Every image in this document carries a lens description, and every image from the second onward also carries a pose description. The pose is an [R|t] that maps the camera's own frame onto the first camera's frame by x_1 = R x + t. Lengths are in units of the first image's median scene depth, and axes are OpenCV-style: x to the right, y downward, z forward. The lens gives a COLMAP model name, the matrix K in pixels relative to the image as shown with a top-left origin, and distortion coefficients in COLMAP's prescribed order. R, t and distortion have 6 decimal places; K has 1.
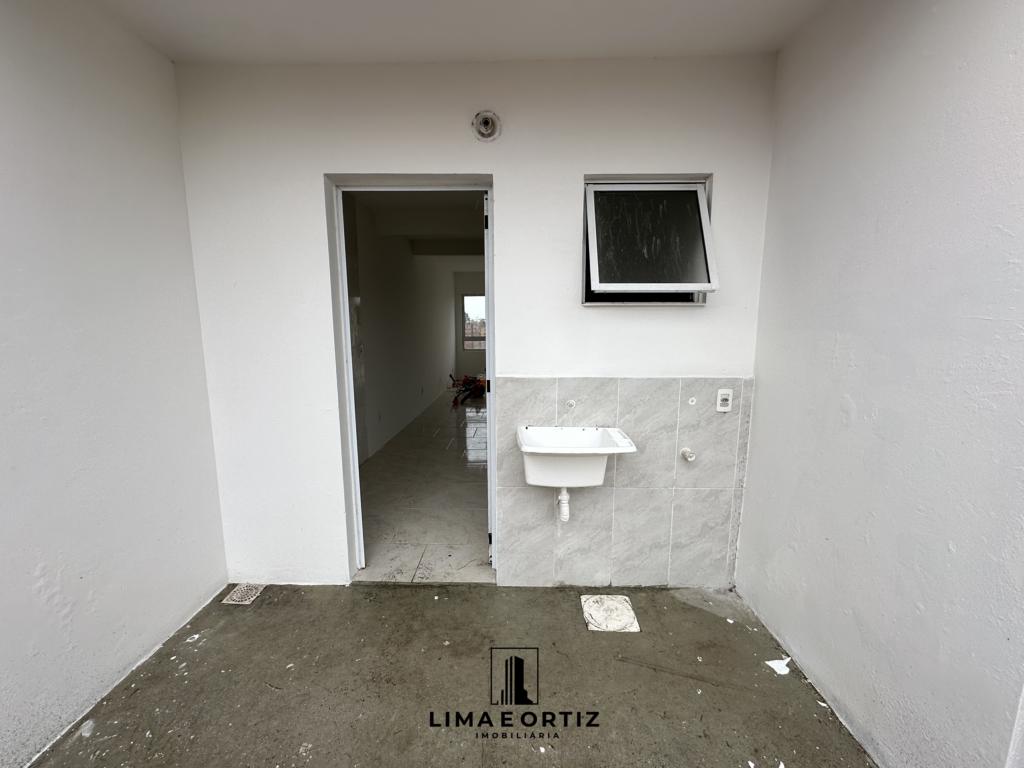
lens RADIAL K [[405.5, 0, 512.4], [0, 405.5, 378.2], [0, 0, 1]] dist [-0.002339, 0.000687]
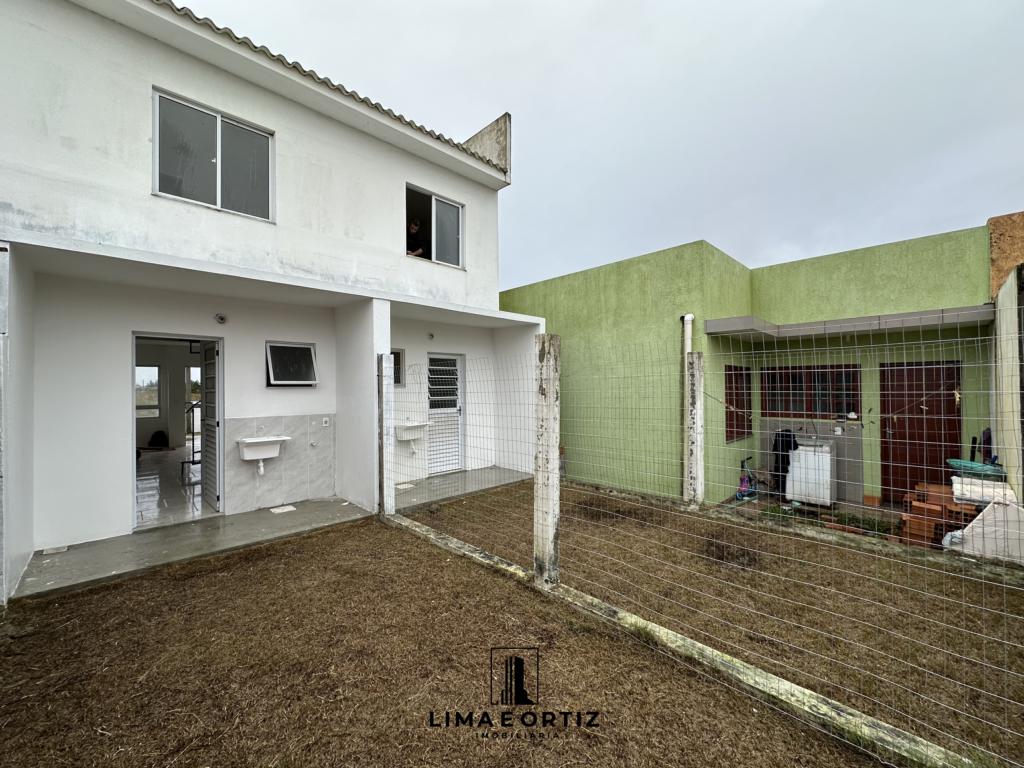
lens RADIAL K [[405.5, 0, 514.1], [0, 405.5, 385.5], [0, 0, 1]] dist [-0.002339, 0.000687]
pose [[0.700107, -0.000662, 0.714038, -0.546561], [0.104847, 0.989256, -0.101884, 0.223171], [-0.706299, 0.146194, 0.692654, -1.846007]]
